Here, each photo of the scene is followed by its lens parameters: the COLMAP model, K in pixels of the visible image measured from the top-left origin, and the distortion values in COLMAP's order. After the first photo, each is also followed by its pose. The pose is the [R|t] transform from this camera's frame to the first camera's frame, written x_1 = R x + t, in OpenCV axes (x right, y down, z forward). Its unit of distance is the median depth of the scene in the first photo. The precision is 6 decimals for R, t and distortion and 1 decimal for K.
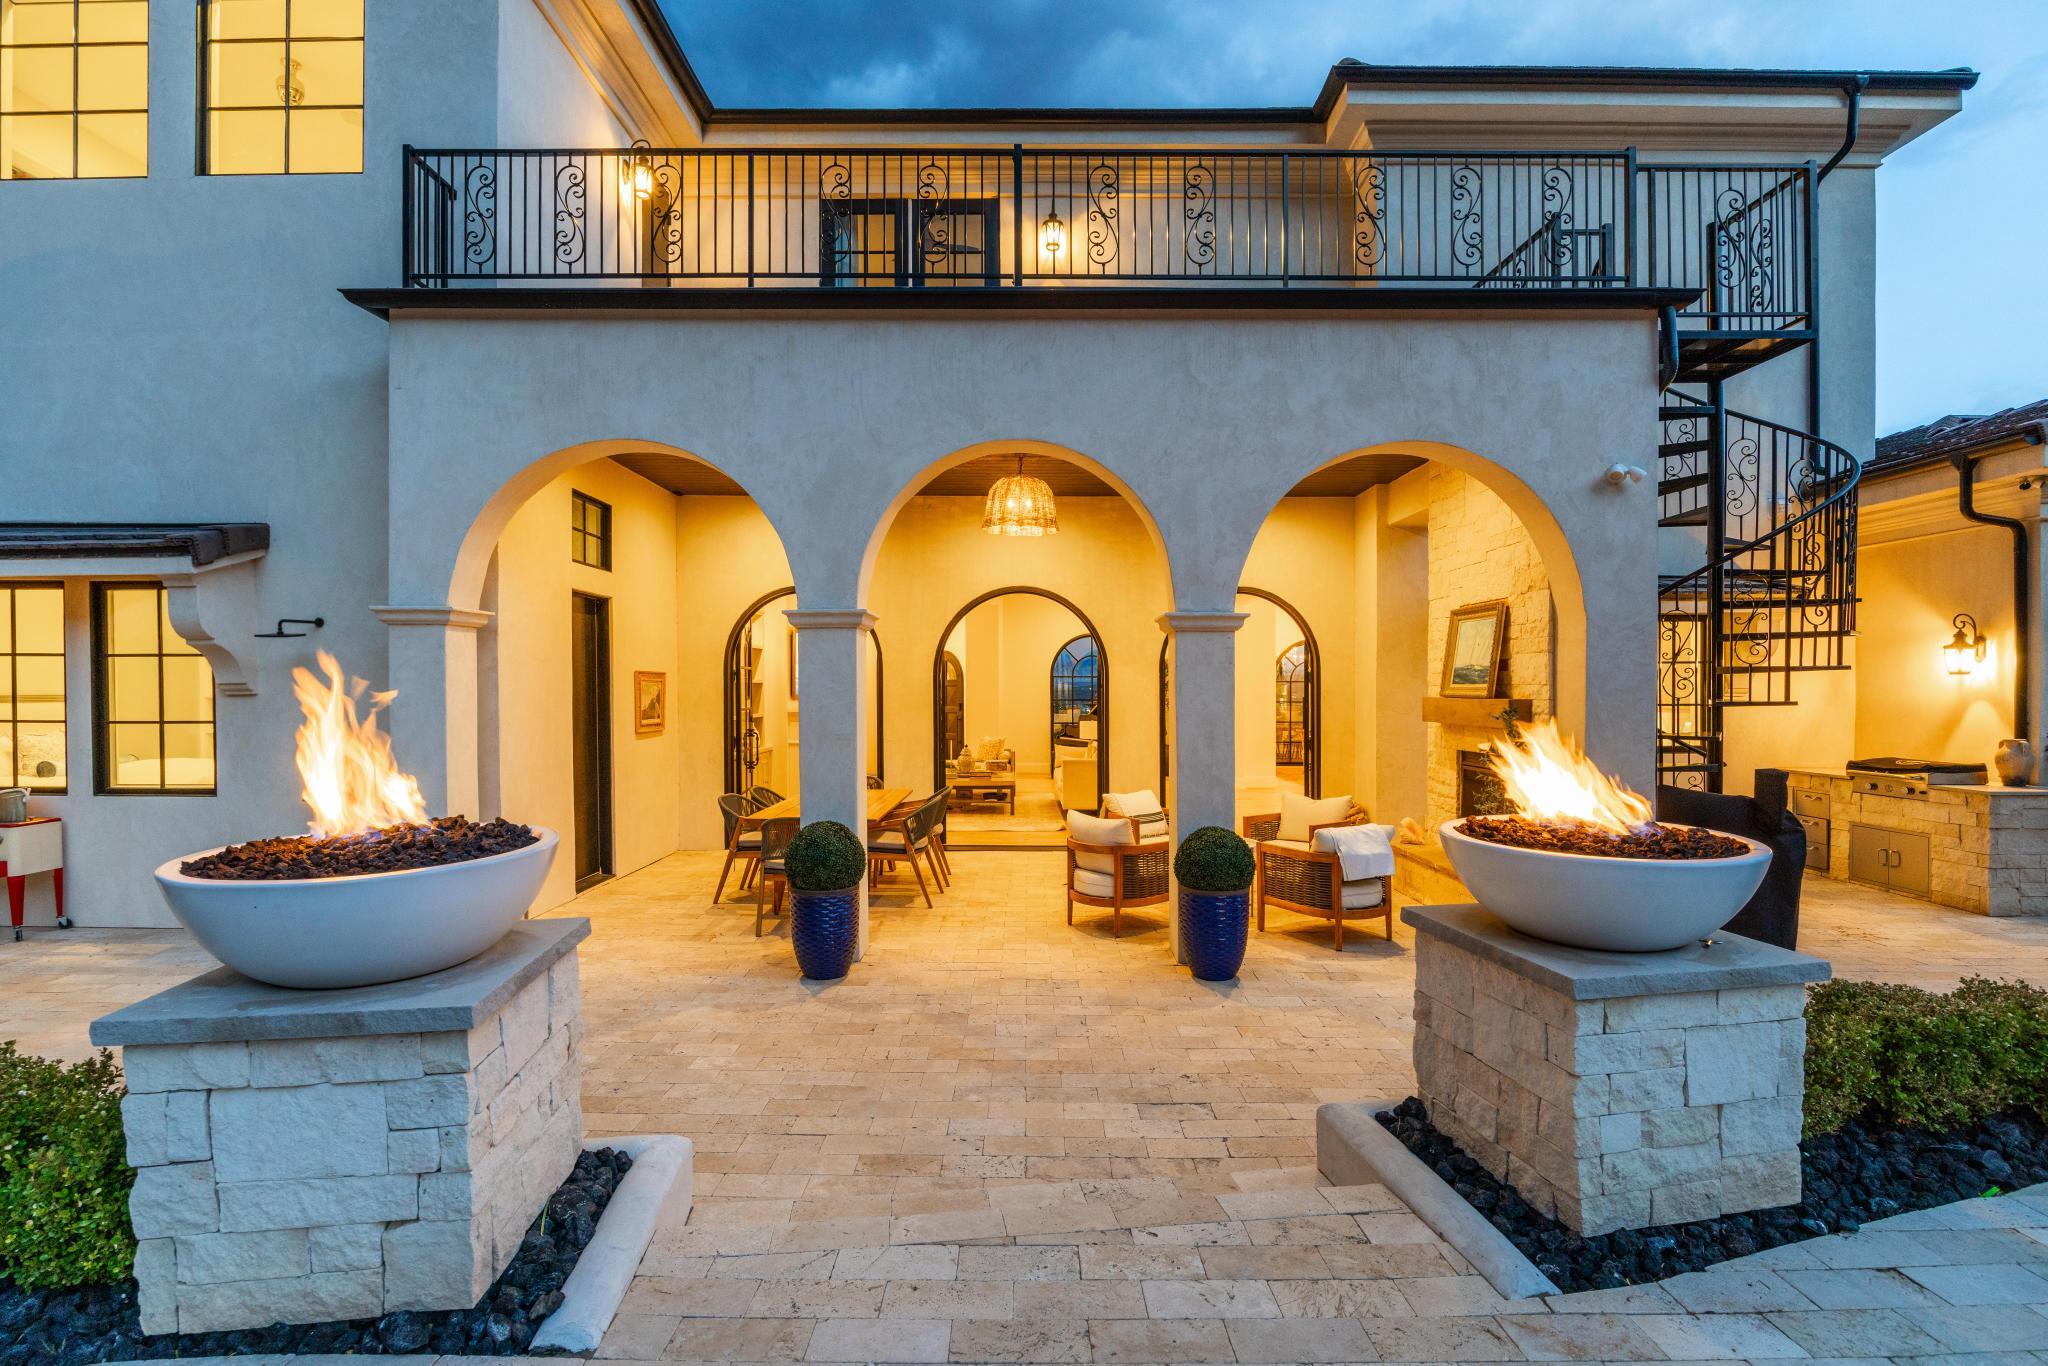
lens RADIAL K [[984.5, 0, 1020.5], [0, 984.5, 700.1], [0, 0, 1]] dist [-0.015972, -0.000121]
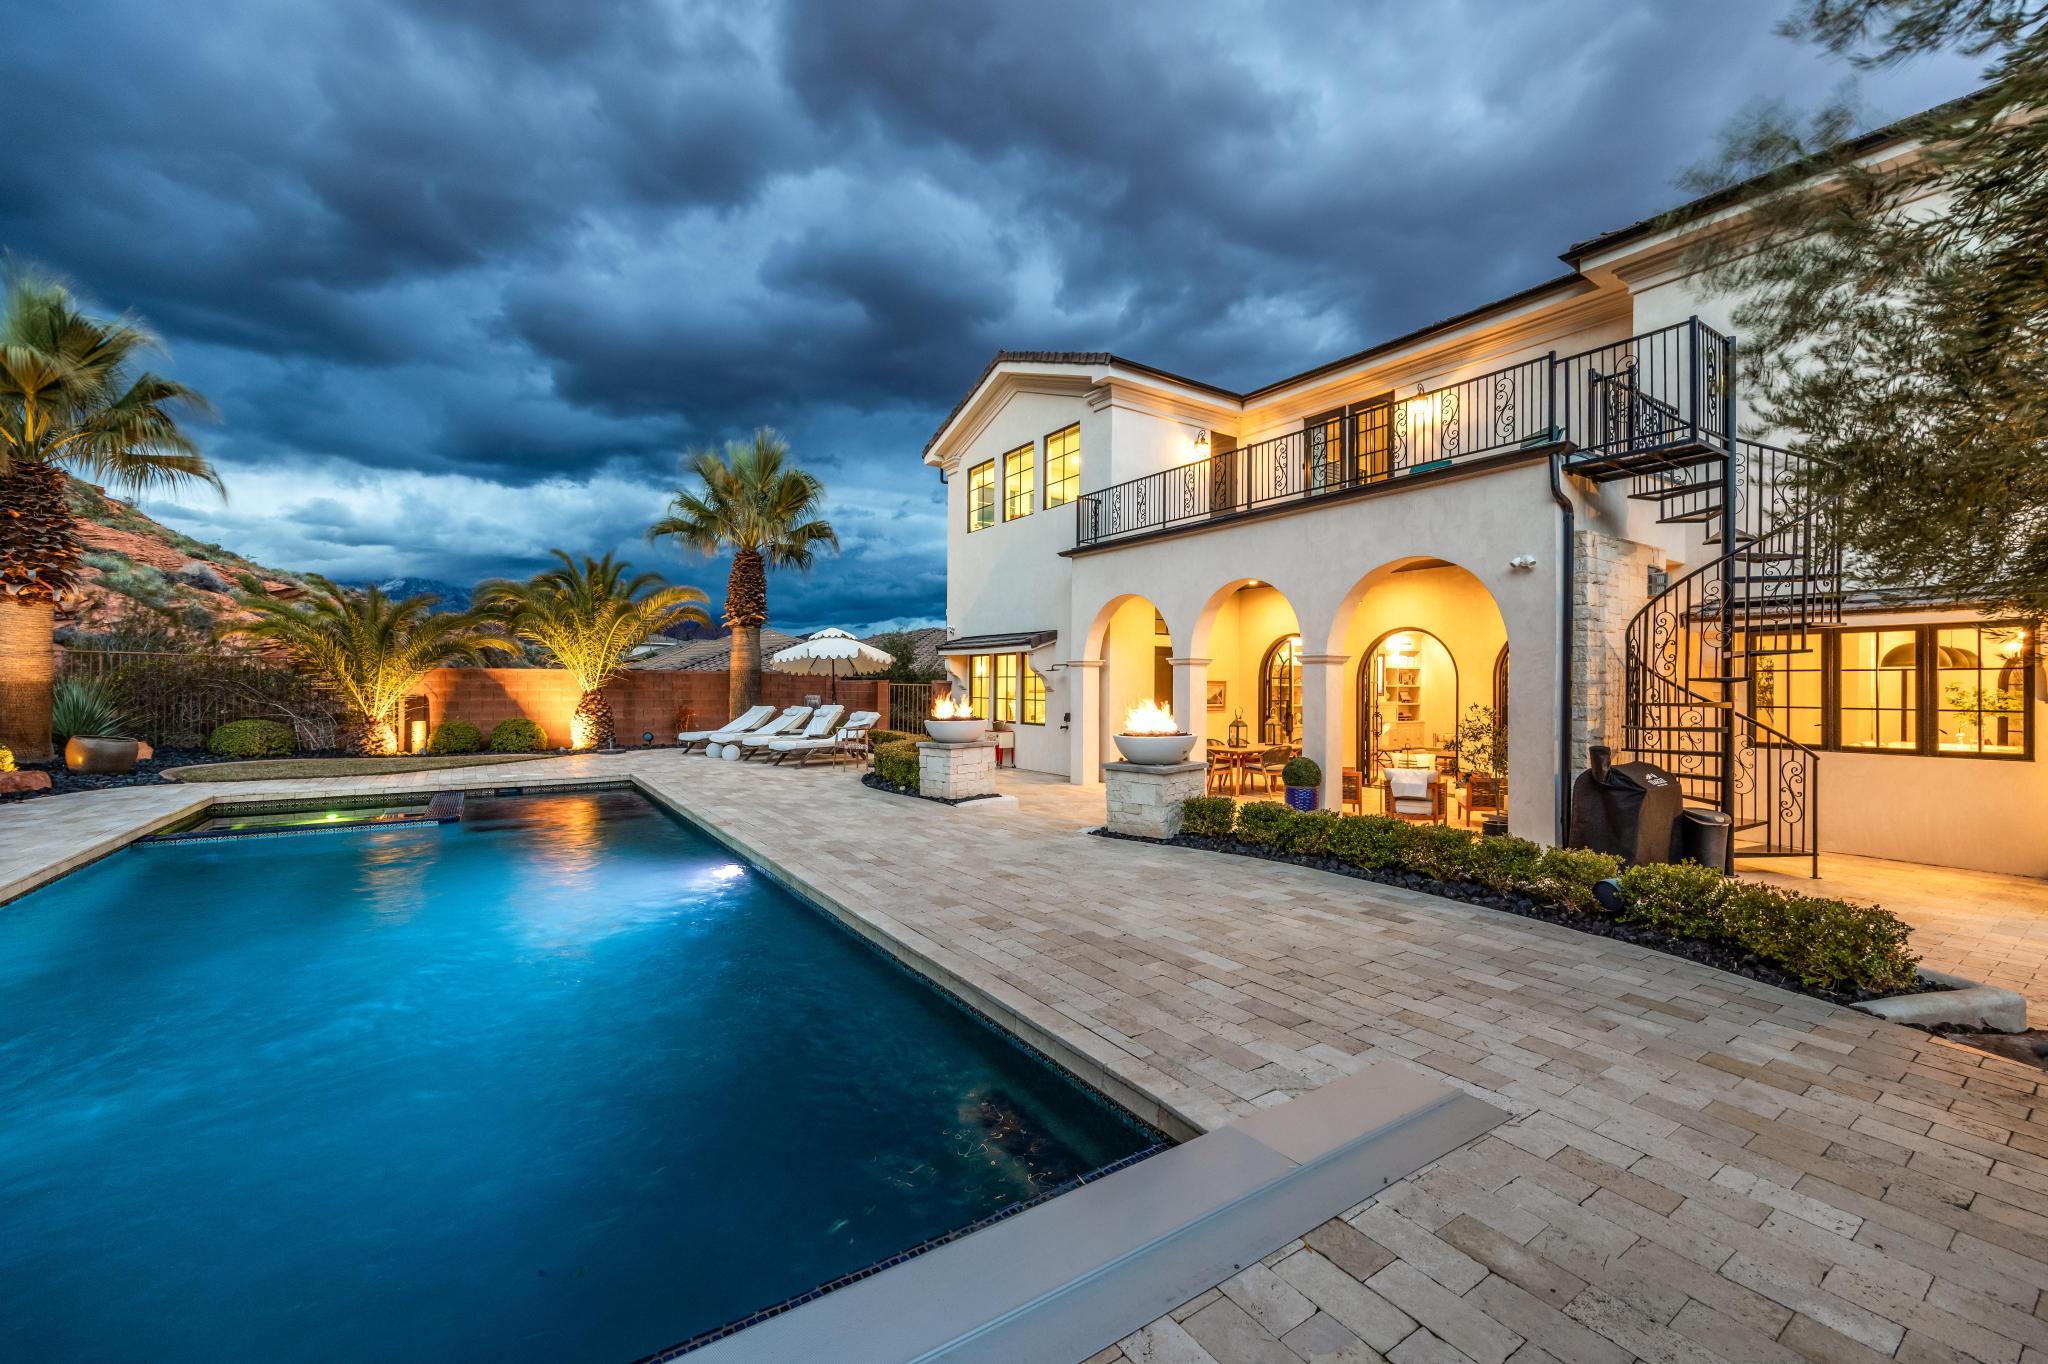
lens RADIAL K [[824.8, 0, 1024.0], [0, 824.8, 682.0], [0, 0, 1]] dist [0.000118, 0.000003]
pose [[0.561455, -0.001367, -0.827506, 0.996580], [-0.009900, 0.999916, -0.008369, -0.008389], [0.827448, 0.012891, 0.561394, -0.361466]]
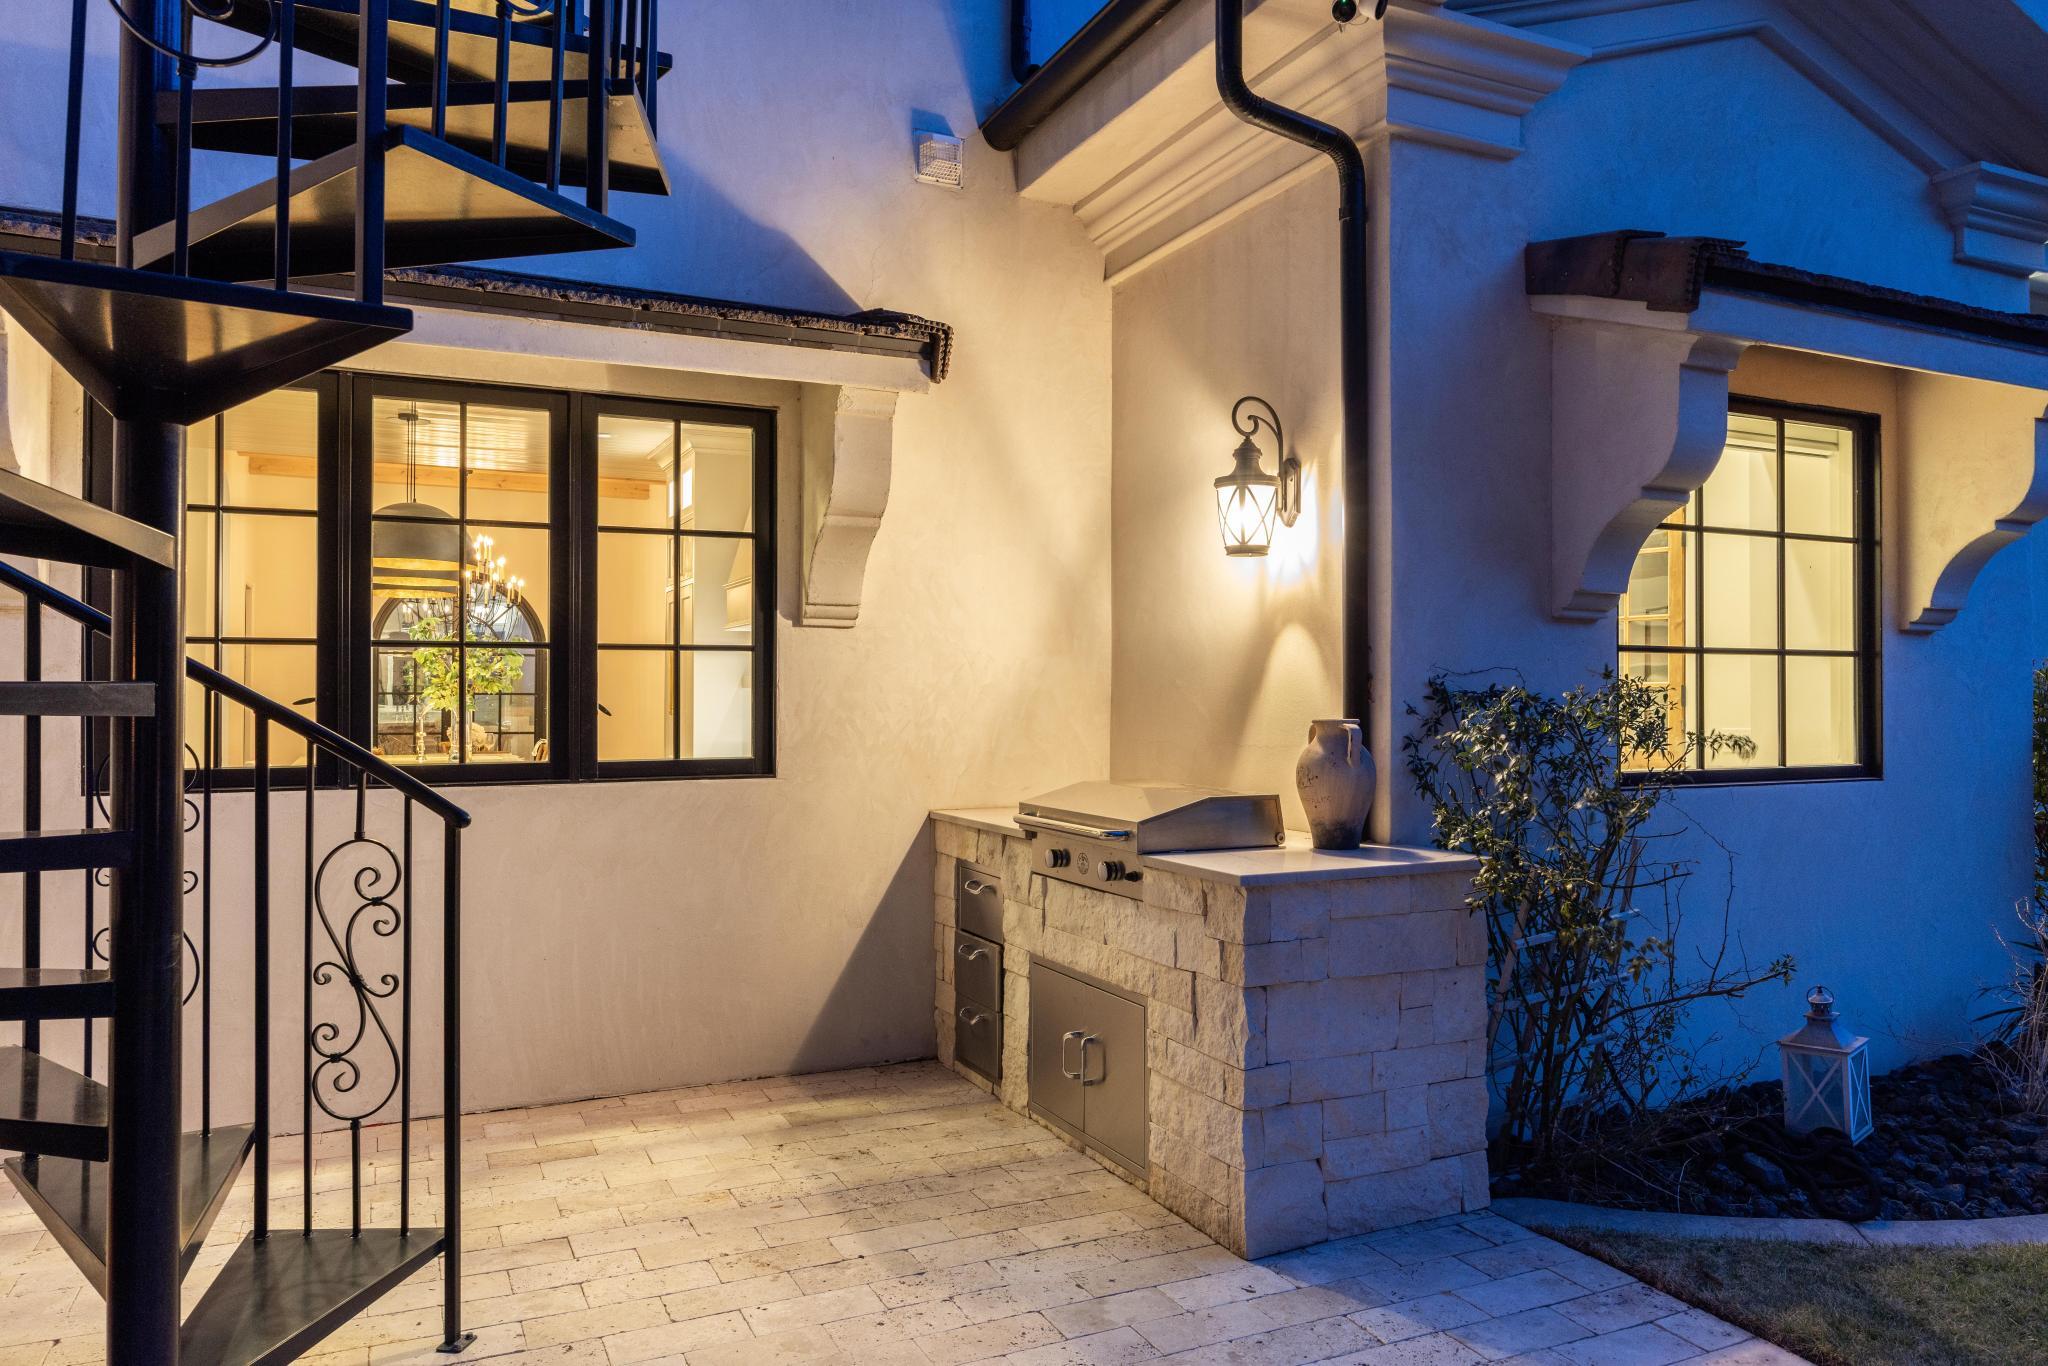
lens RADIAL K [[1419.1, 0, 1024.0], [0, 1419.1, 683.0], [0, 0, 1]] dist [-0.002143, -0.000567]
pose [[0.907450, 0.004606, 0.420135, 0.688512], [0.004852, 0.999758, -0.021440, 0.036805], [-0.420132, 0.021495, 0.907208, 0.559473]]
